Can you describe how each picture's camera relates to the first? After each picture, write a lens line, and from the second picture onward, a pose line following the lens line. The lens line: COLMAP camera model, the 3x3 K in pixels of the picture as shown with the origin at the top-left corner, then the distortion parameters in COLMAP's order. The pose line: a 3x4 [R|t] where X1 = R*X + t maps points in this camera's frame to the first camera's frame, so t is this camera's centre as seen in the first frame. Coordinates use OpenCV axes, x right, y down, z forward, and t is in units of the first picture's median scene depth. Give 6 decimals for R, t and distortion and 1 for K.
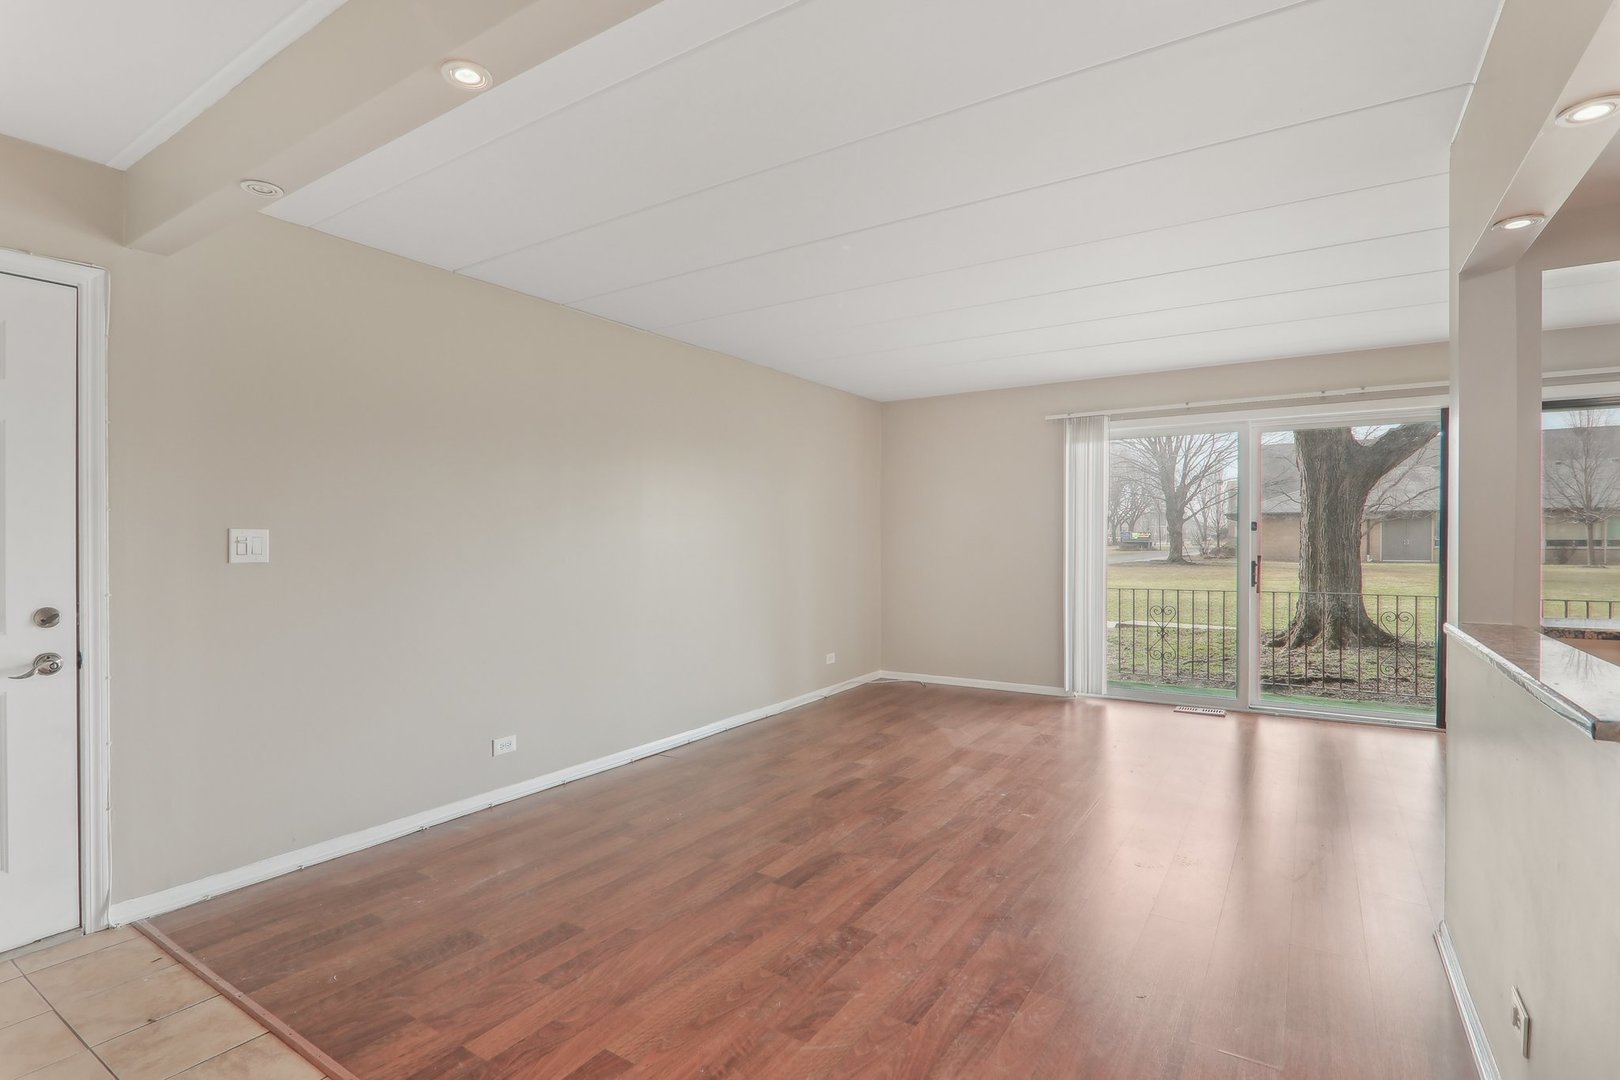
lens RADIAL K [[761.9, 0, 818.0], [0, 761.9, 551.6], [0, 0, 1]] dist [-0.011436, -0.000444]
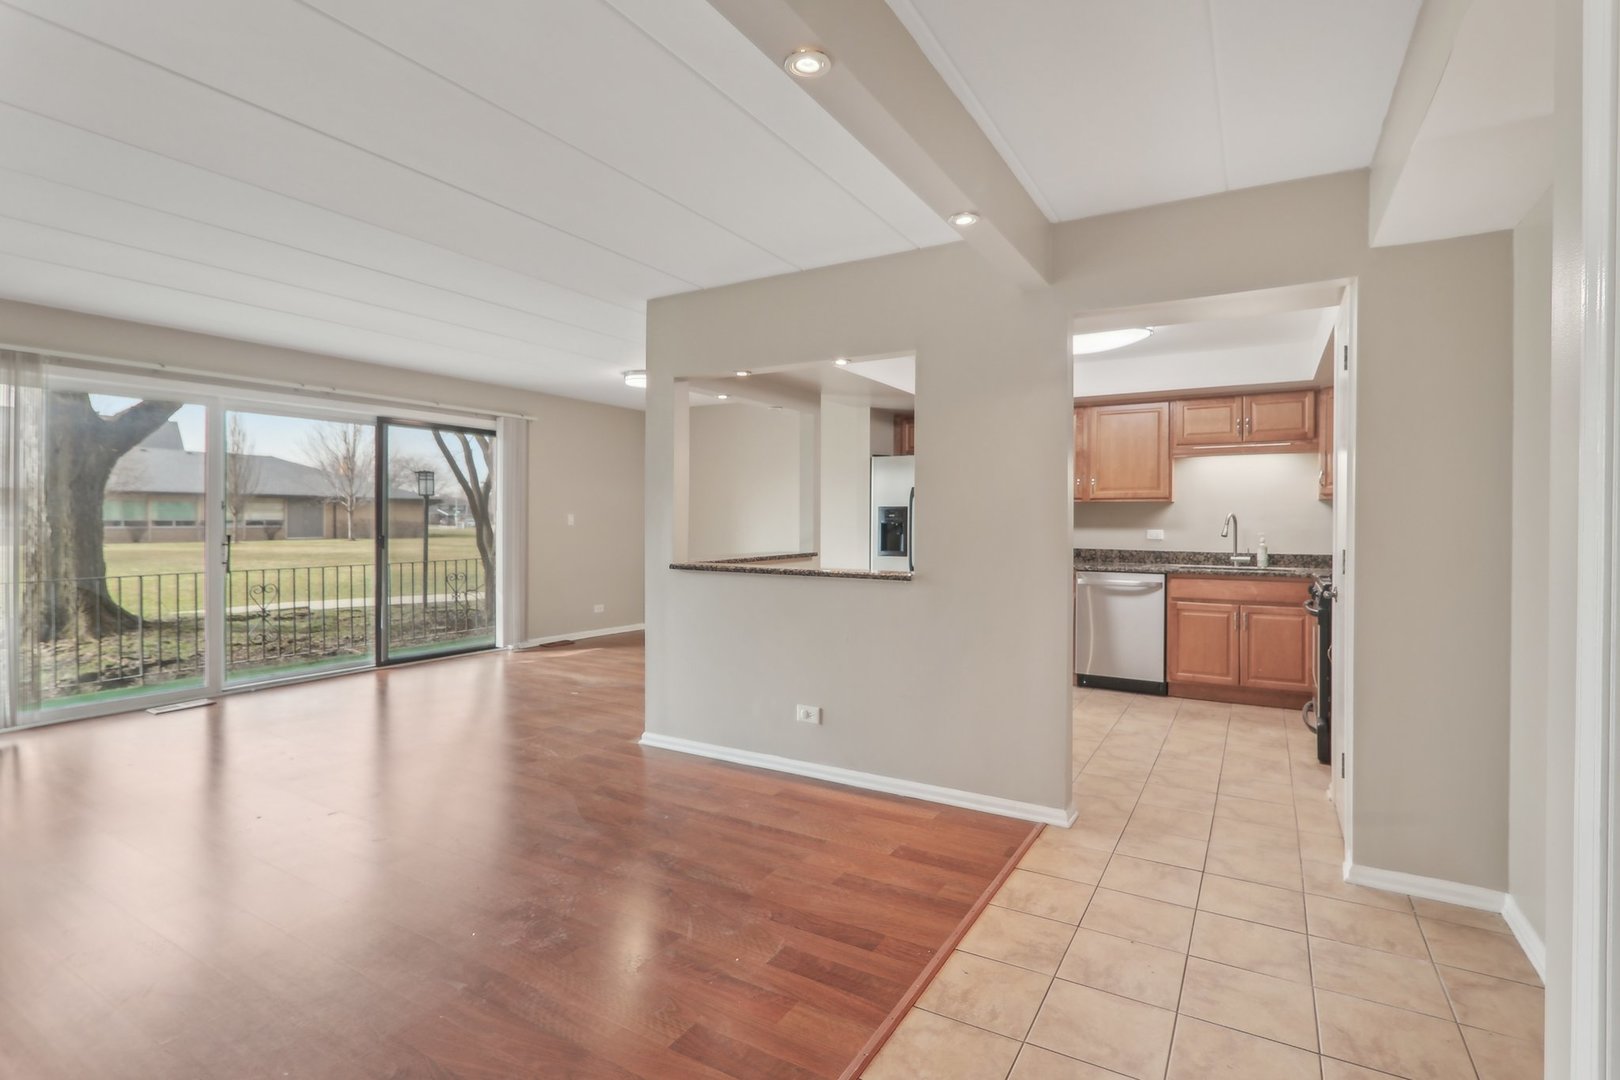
lens RADIAL K [[761.9, 0, 803.7], [0, 761.9, 524.8], [0, 0, 1]] dist [-0.011436, -0.000444]
pose [[-0.032877, -0.000628, 0.999459, -0.618035], [0.010018, 0.999949, 0.000957, 0.000280], [-0.999409, 0.010044, -0.032869, 0.424914]]
